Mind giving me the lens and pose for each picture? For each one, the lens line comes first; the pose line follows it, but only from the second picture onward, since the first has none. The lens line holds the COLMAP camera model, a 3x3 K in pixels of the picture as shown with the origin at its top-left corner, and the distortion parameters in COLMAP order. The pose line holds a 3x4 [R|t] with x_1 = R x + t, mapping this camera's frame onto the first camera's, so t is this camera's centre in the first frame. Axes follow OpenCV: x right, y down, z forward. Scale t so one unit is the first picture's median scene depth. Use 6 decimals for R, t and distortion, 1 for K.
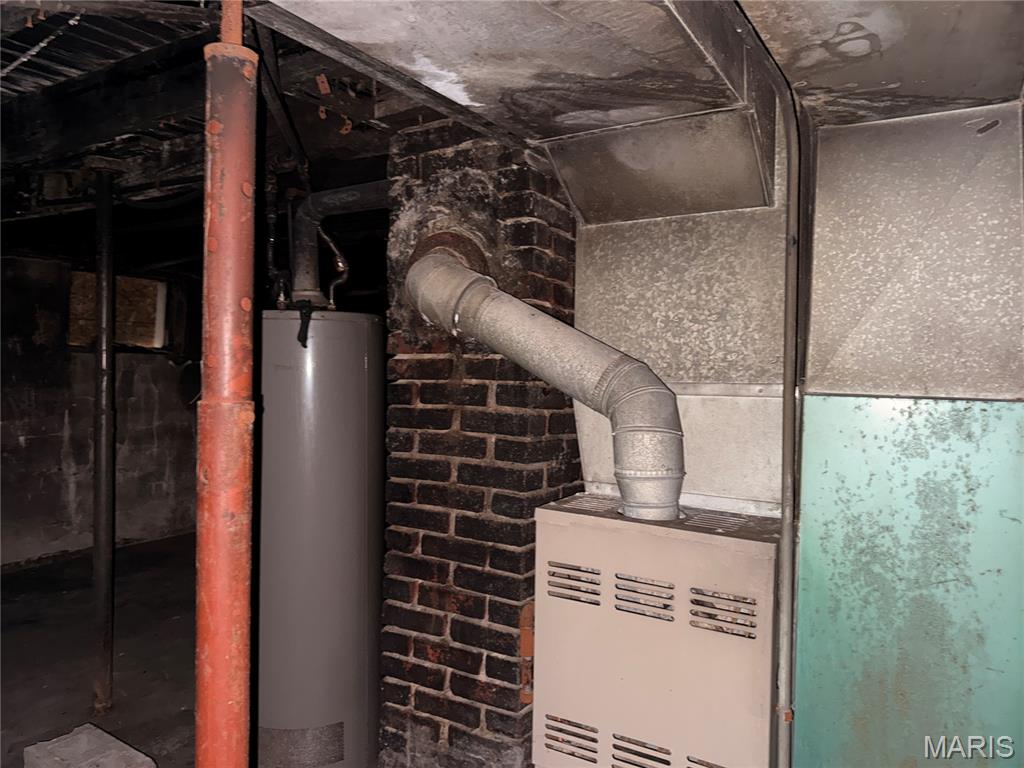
lens RADIAL K [[731.5, 0, 512.7], [0, 731.5, 384.2], [0, 0, 1]] dist [0.066594, -0.085926]
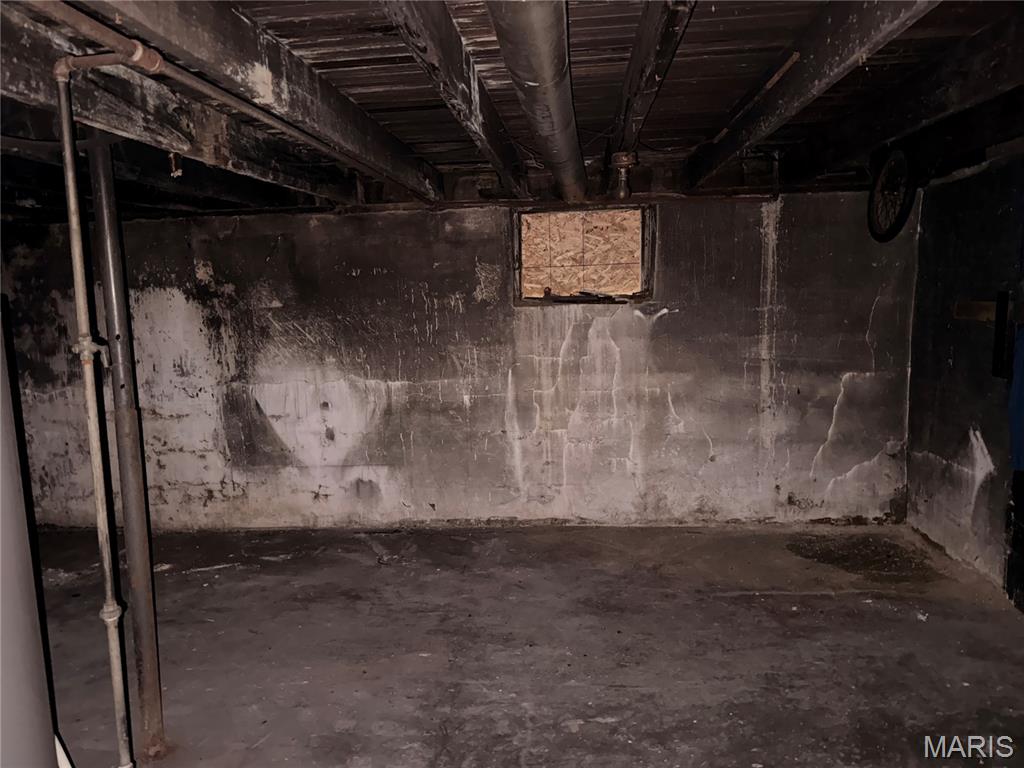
lens RADIAL K [[731.5, 0, 508.6], [0, 731.5, 380.2], [0, 0, 1]] dist [0.066594, -0.085926]
pose [[0.436295, 0.089762, -0.895315, 0.215279], [0.014627, 0.994173, 0.106801, -0.049169], [0.899685, -0.059692, 0.432440, 0.597758]]
